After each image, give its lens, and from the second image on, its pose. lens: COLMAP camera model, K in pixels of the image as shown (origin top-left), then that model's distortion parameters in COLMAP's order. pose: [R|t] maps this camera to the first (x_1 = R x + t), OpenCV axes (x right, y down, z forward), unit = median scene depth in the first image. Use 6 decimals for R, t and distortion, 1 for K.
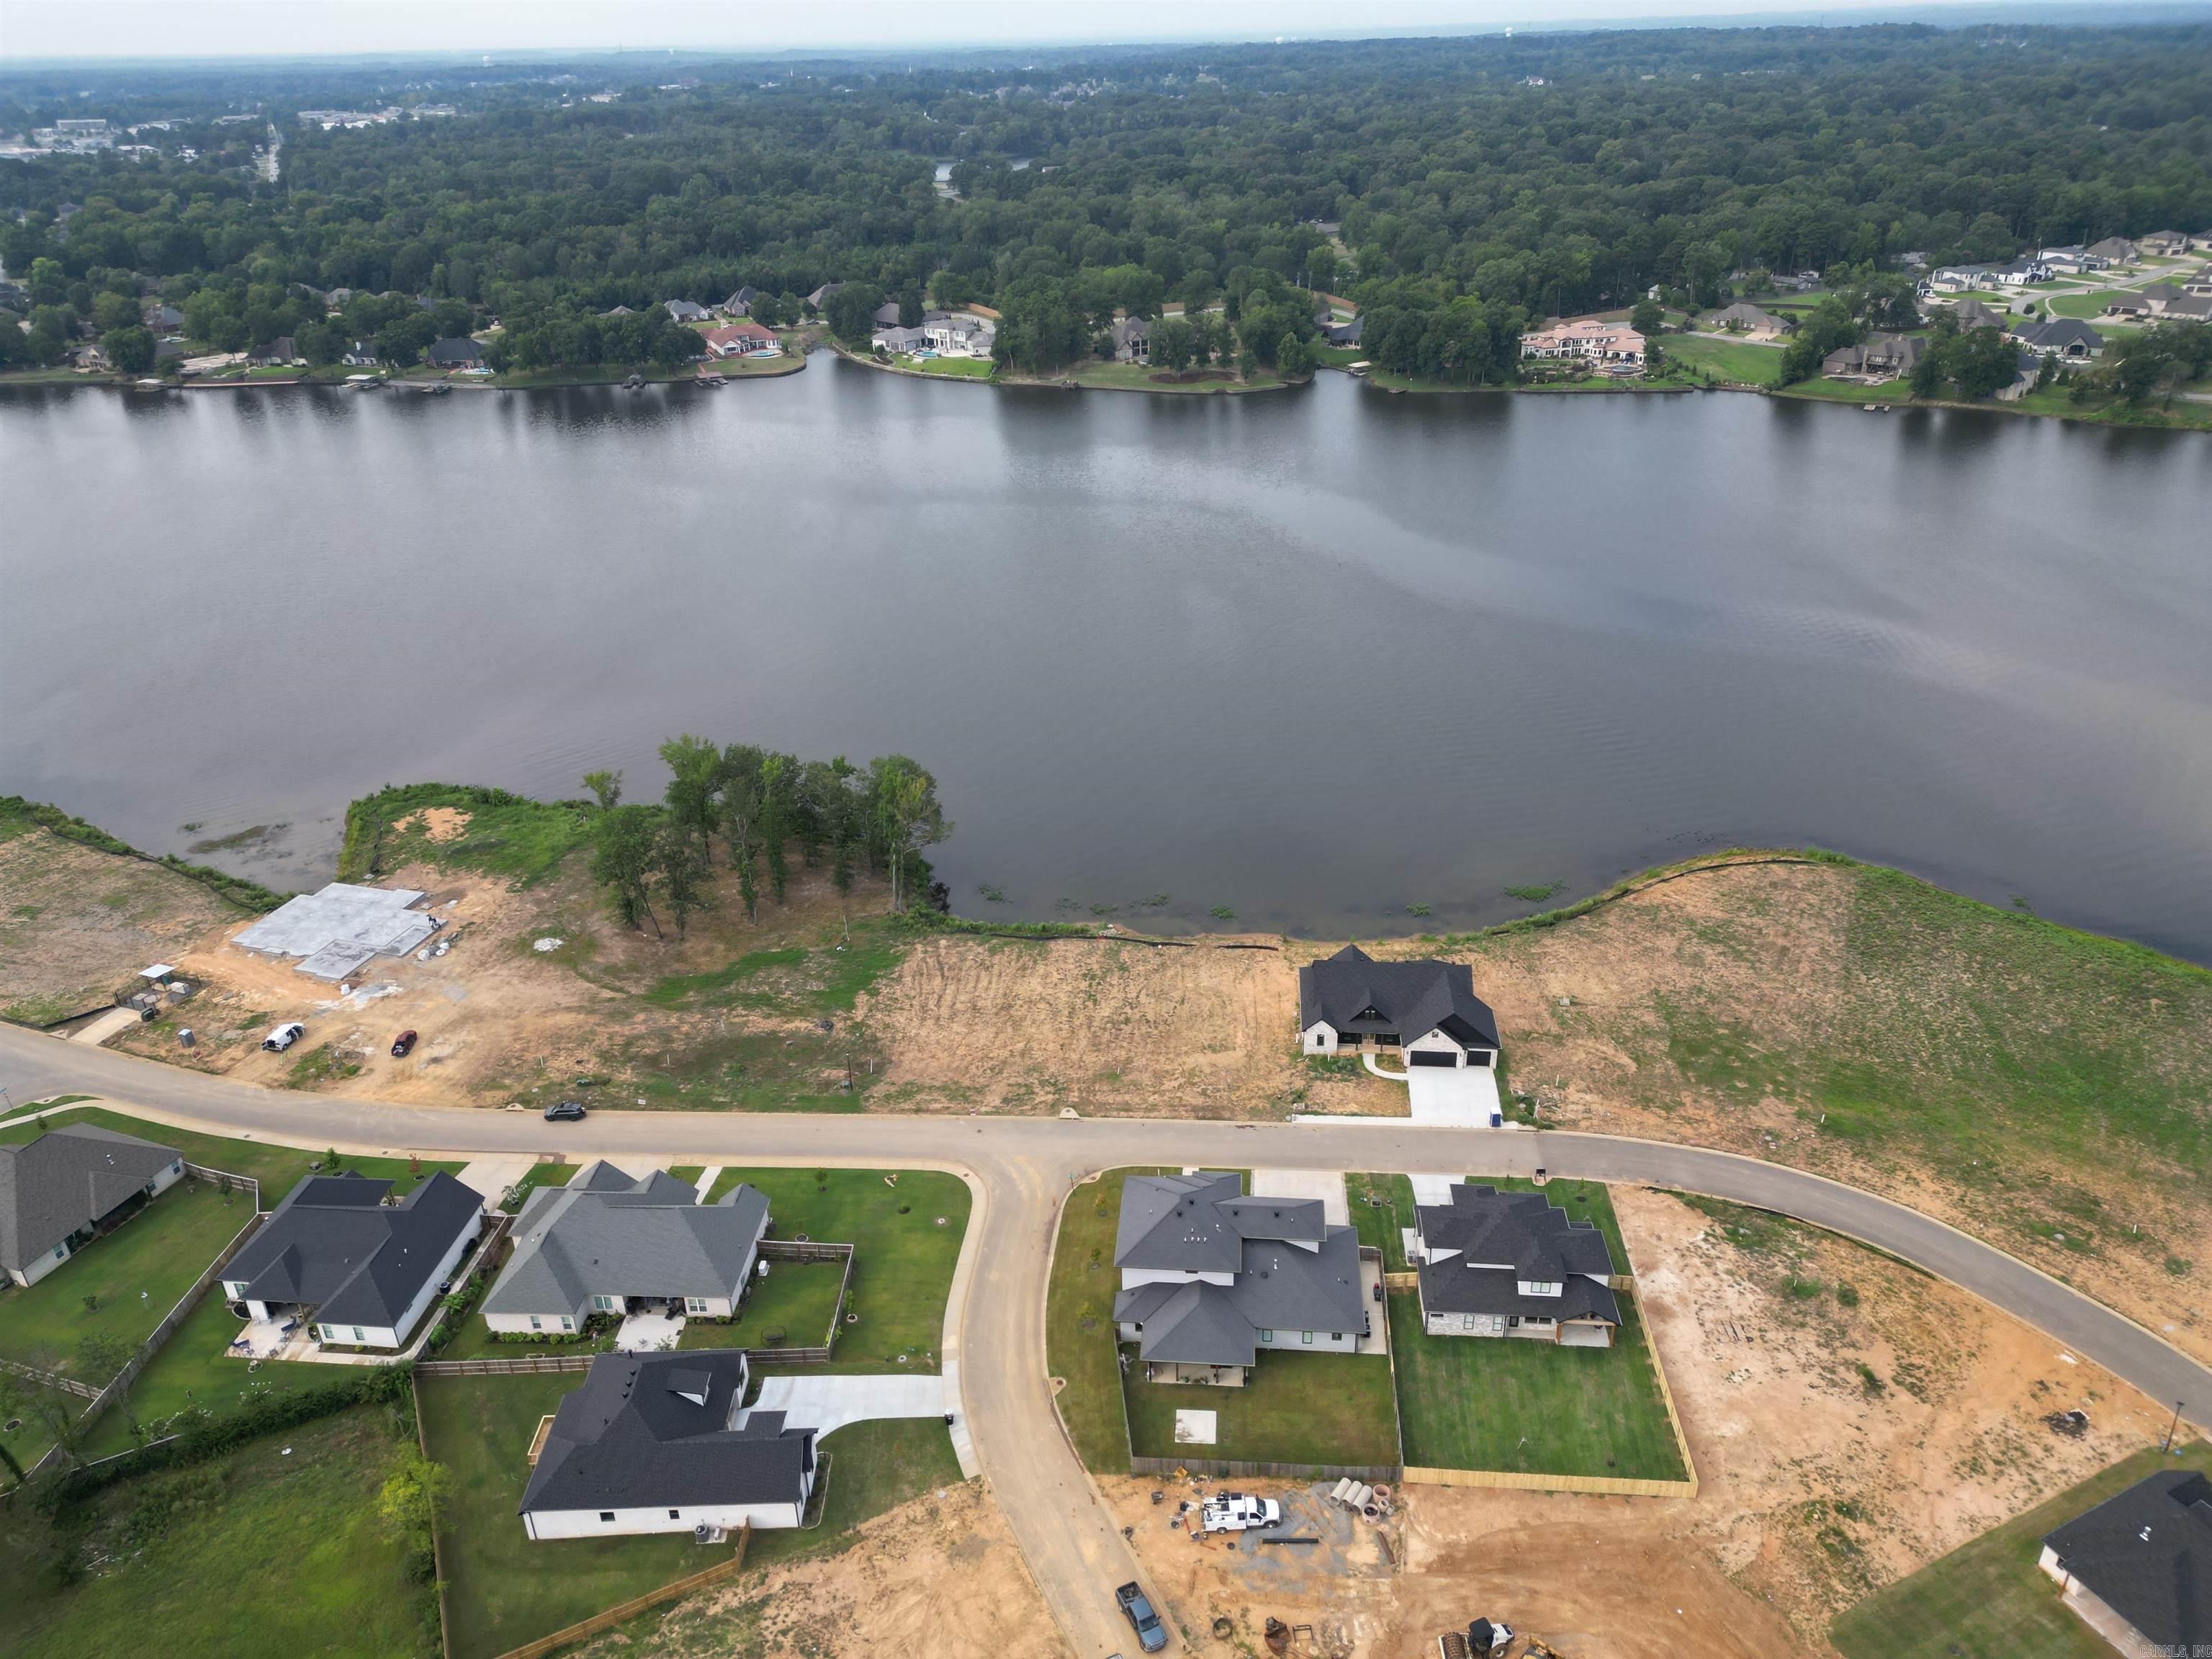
lens RADIAL K [[1540.0, 0, 1114.0], [0, 1540.0, 825.7], [0, 0, 1]] dist [0.087453, -0.093583]
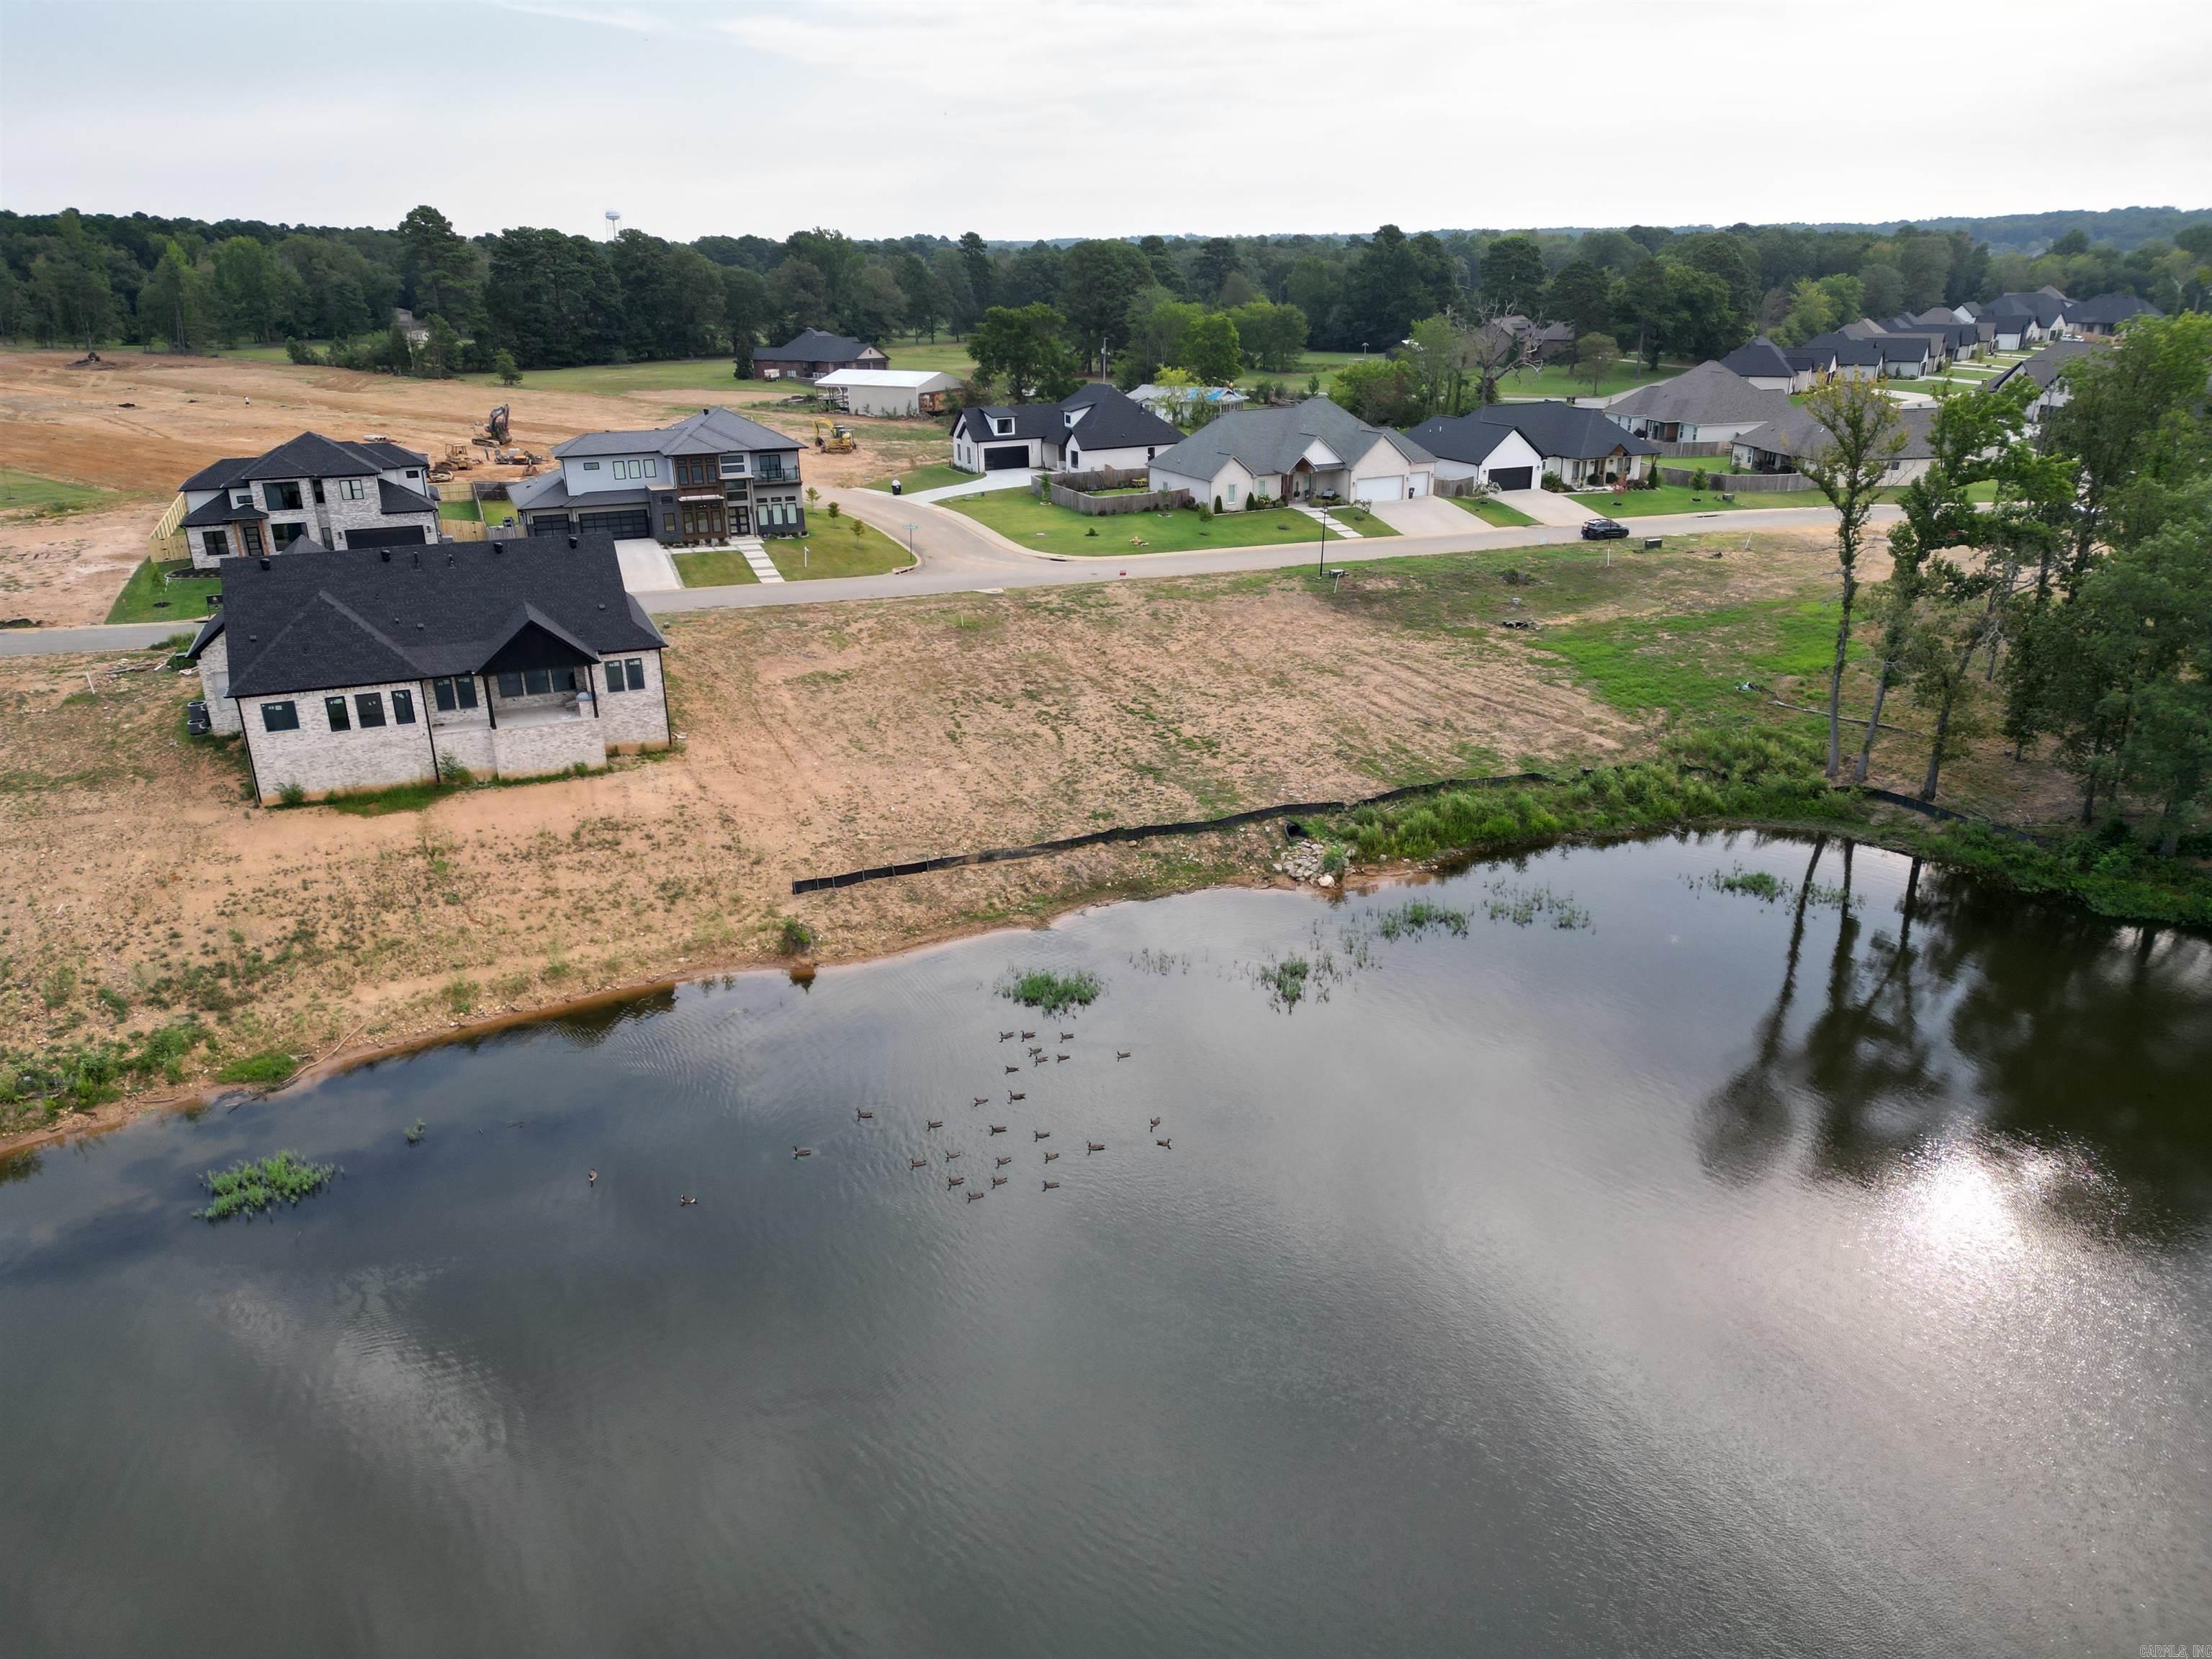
lens RADIAL K [[1547.1, 0, 1111.0], [0, 1547.1, 834.5], [0, 0, 1]] dist [0.082988, -0.093713]
pose [[-0.881906, 0.194811, -0.429291, 0.205594], [-0.185170, 0.694290, 0.695466, -0.187725], [0.433537, 0.692828, -0.576225, 1.331585]]
